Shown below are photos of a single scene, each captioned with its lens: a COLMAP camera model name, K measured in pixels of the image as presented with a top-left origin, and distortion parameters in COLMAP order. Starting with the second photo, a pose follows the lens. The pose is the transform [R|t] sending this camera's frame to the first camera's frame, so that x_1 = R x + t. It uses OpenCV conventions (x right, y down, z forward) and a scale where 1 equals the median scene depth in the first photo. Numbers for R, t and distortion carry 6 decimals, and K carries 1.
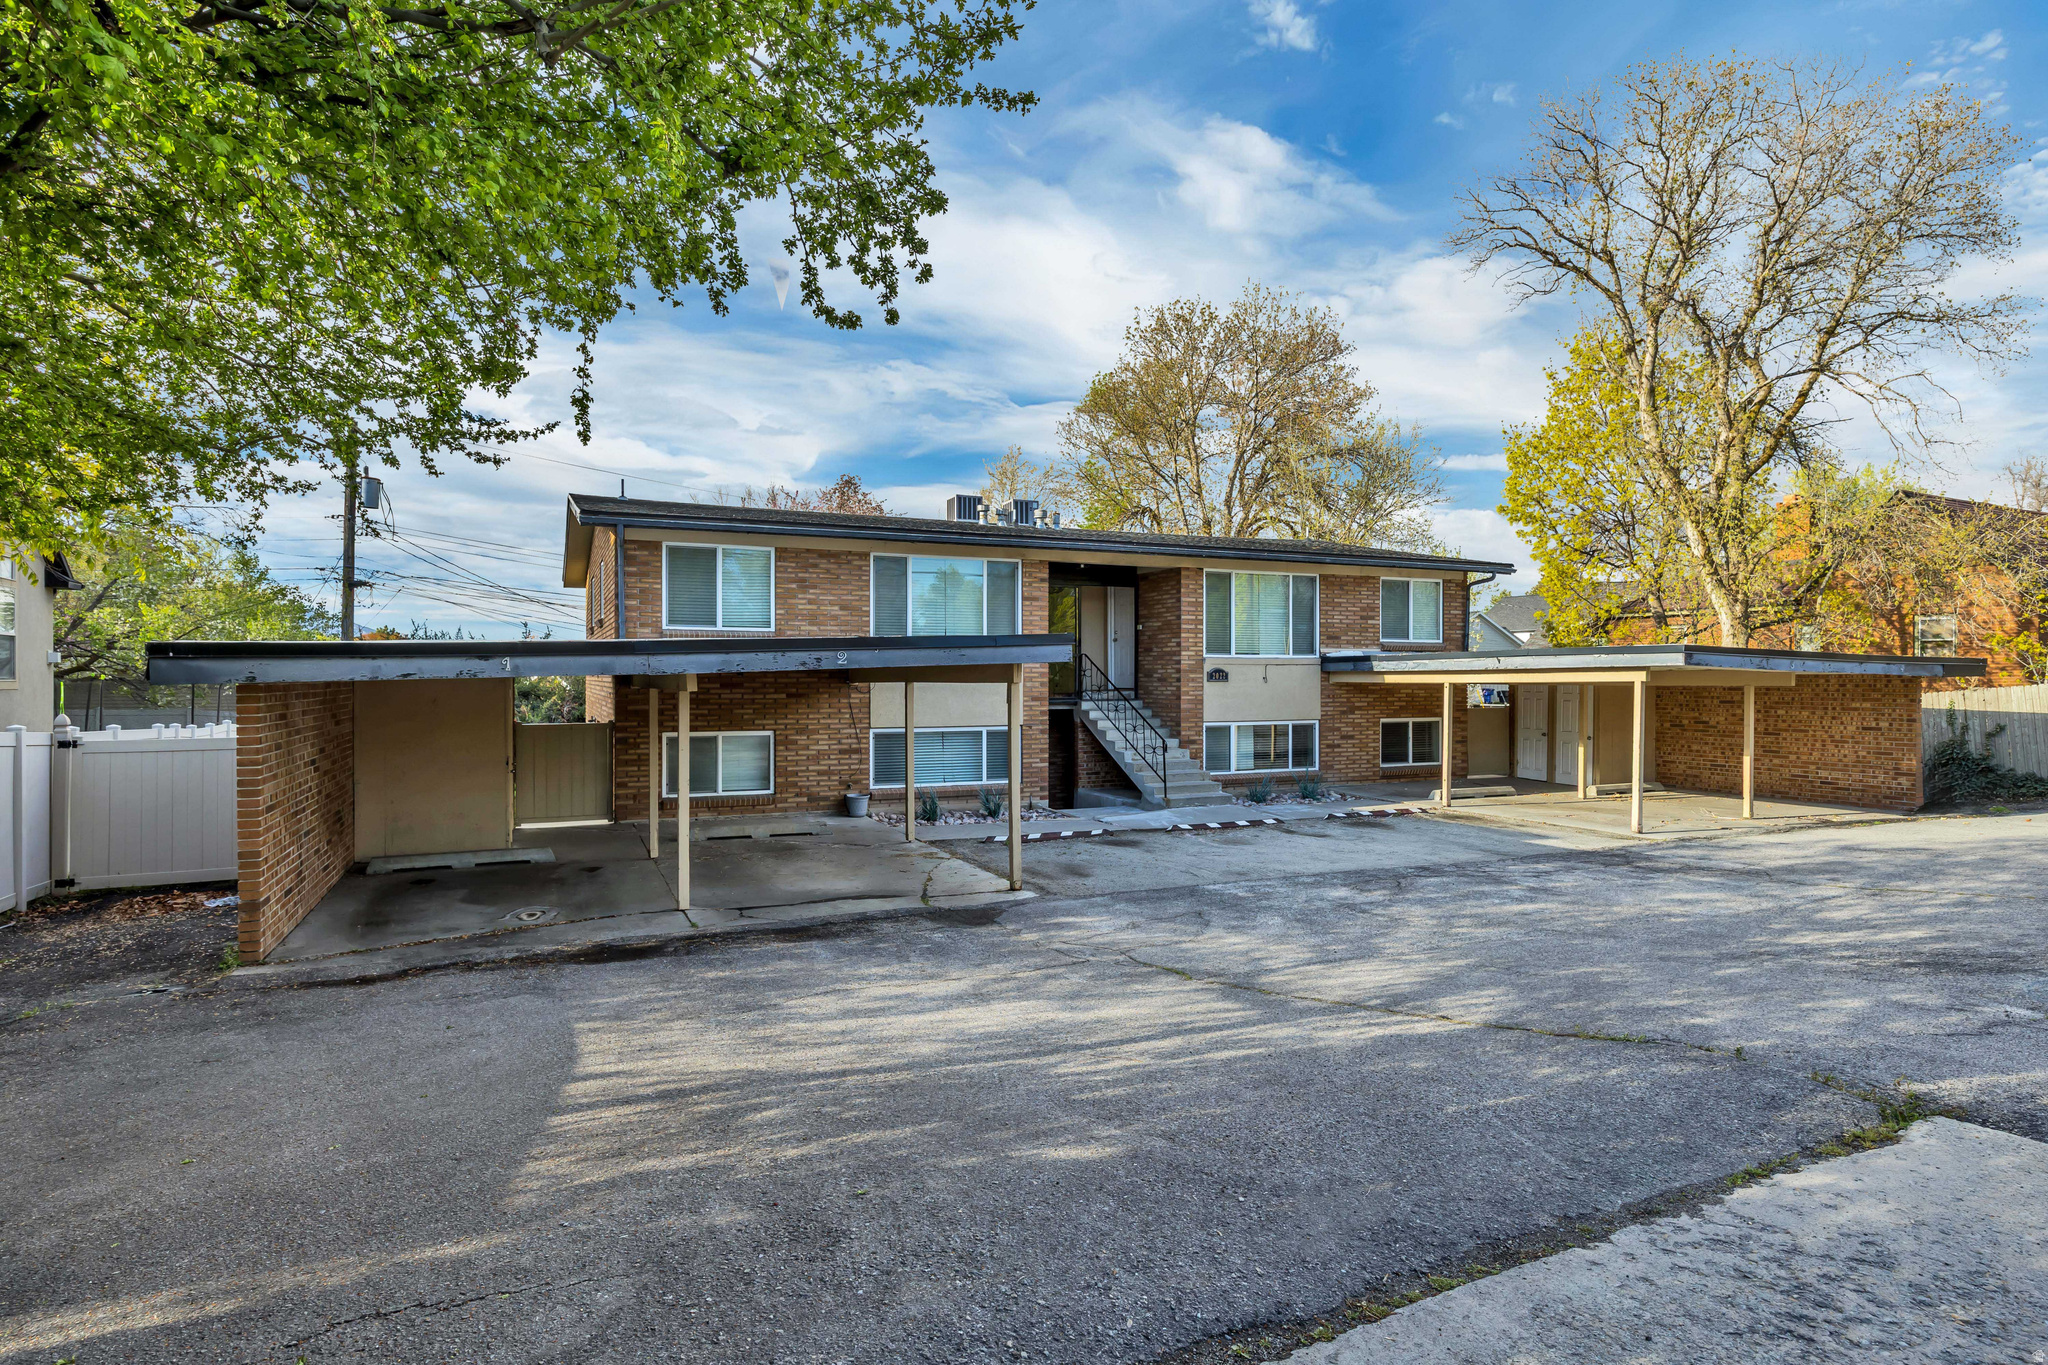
lens RADIAL K [[1053.7, 0, 1060.7], [0, 1053.7, 671.6], [0, 0, 1]] dist [-0.010705, 0.000903]
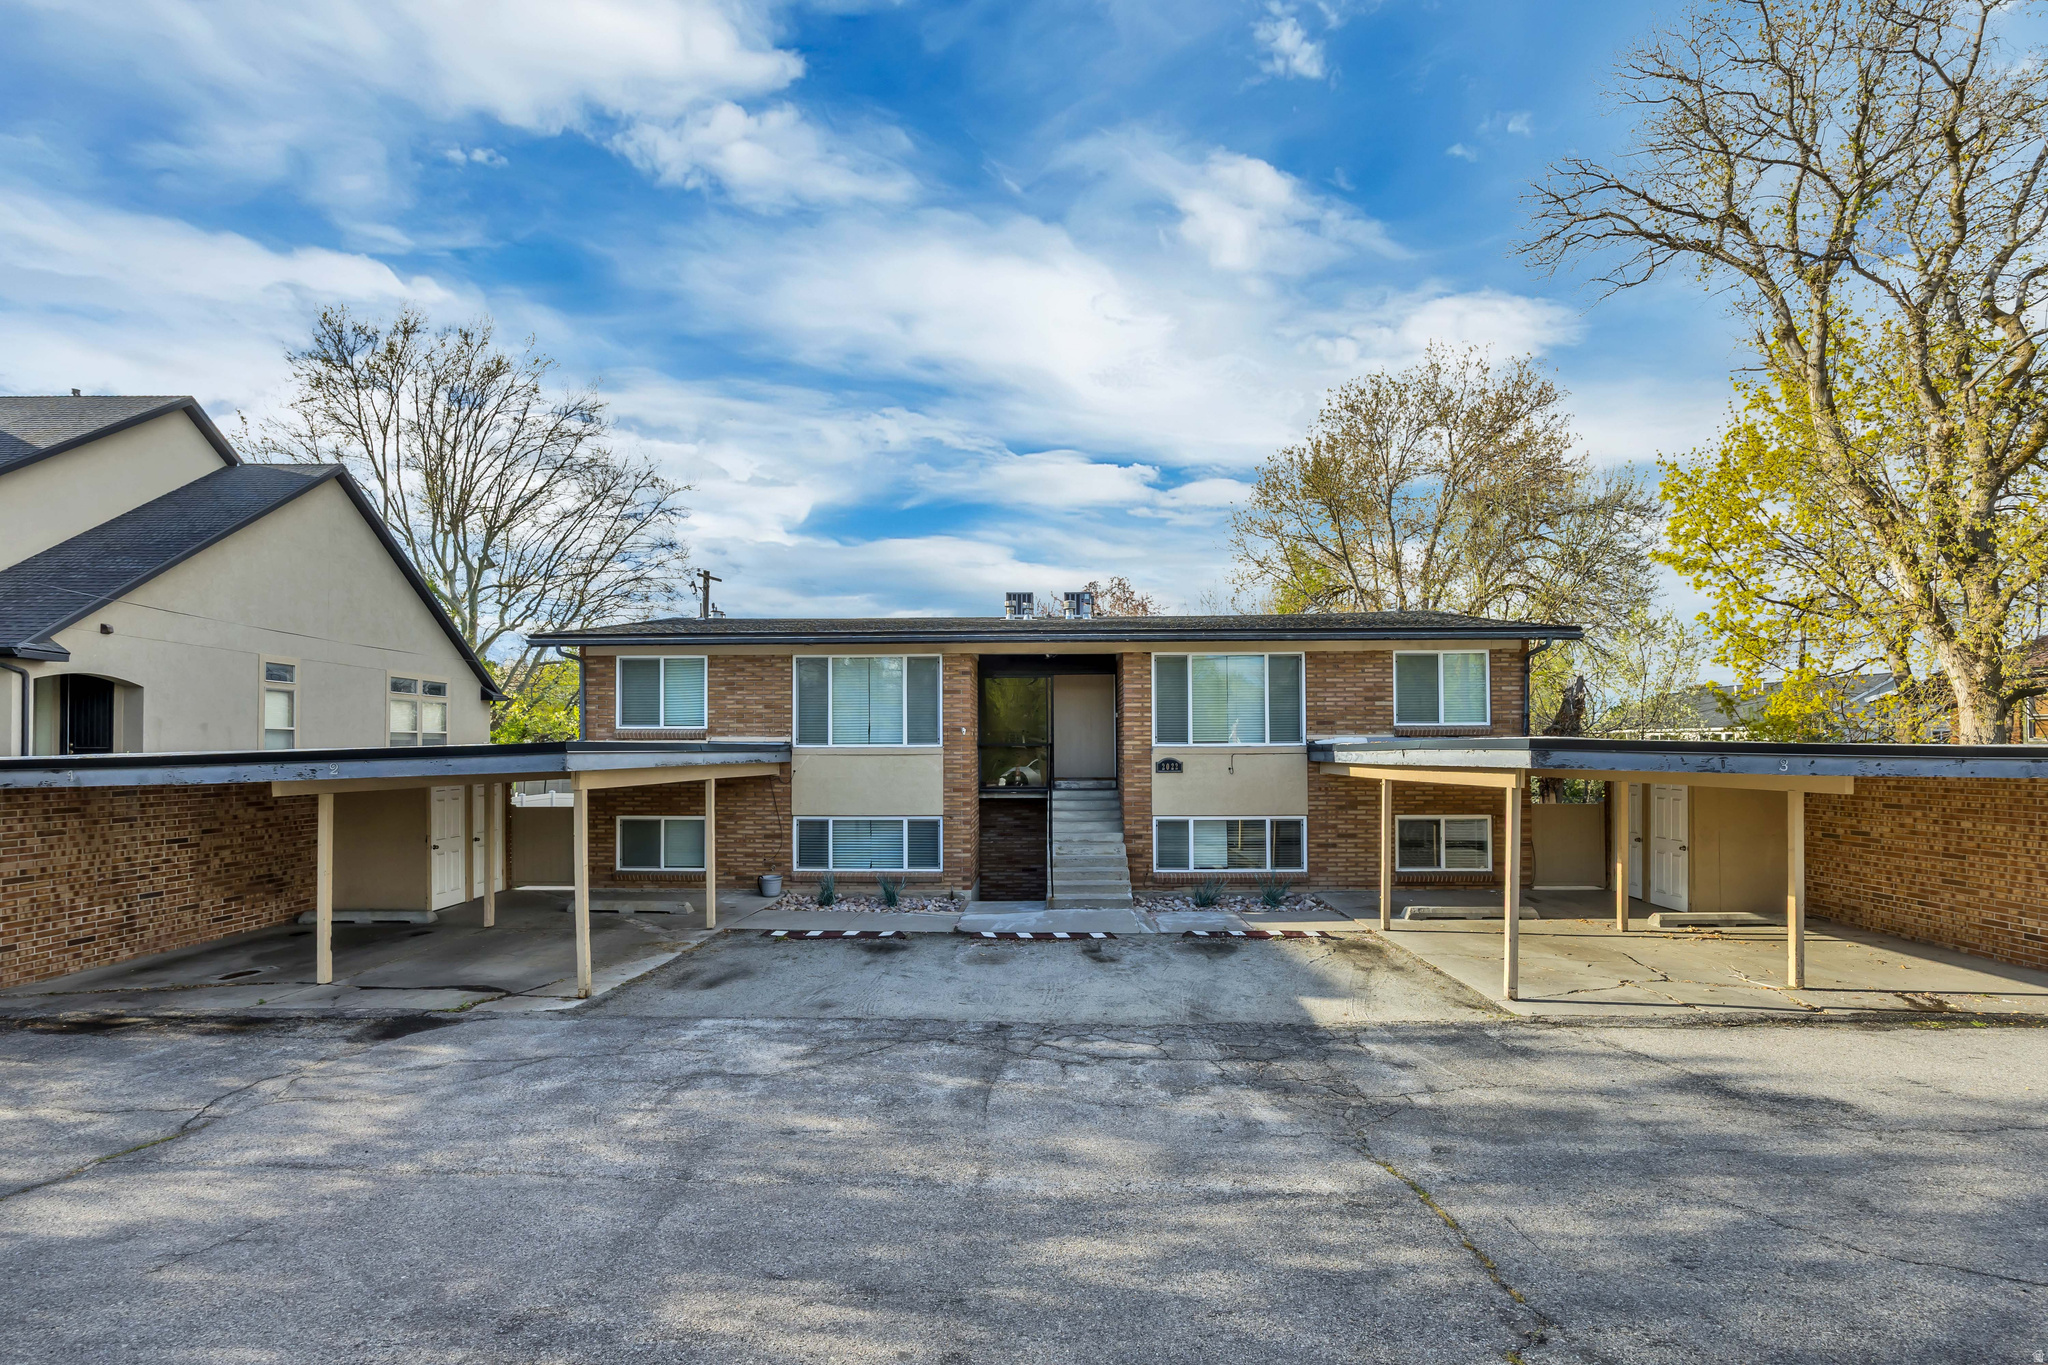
lens RADIAL K [[902.8, 0, 1056.8], [0, 902.8, 727.3], [0, 0, 1]] dist [-0.016099, -0.000176]
pose [[0.903047, -0.012734, -0.429353, 0.406991], [0.005247, 0.999813, -0.018618, -0.016440], [0.429509, 0.014560, 0.902945, 0.235214]]
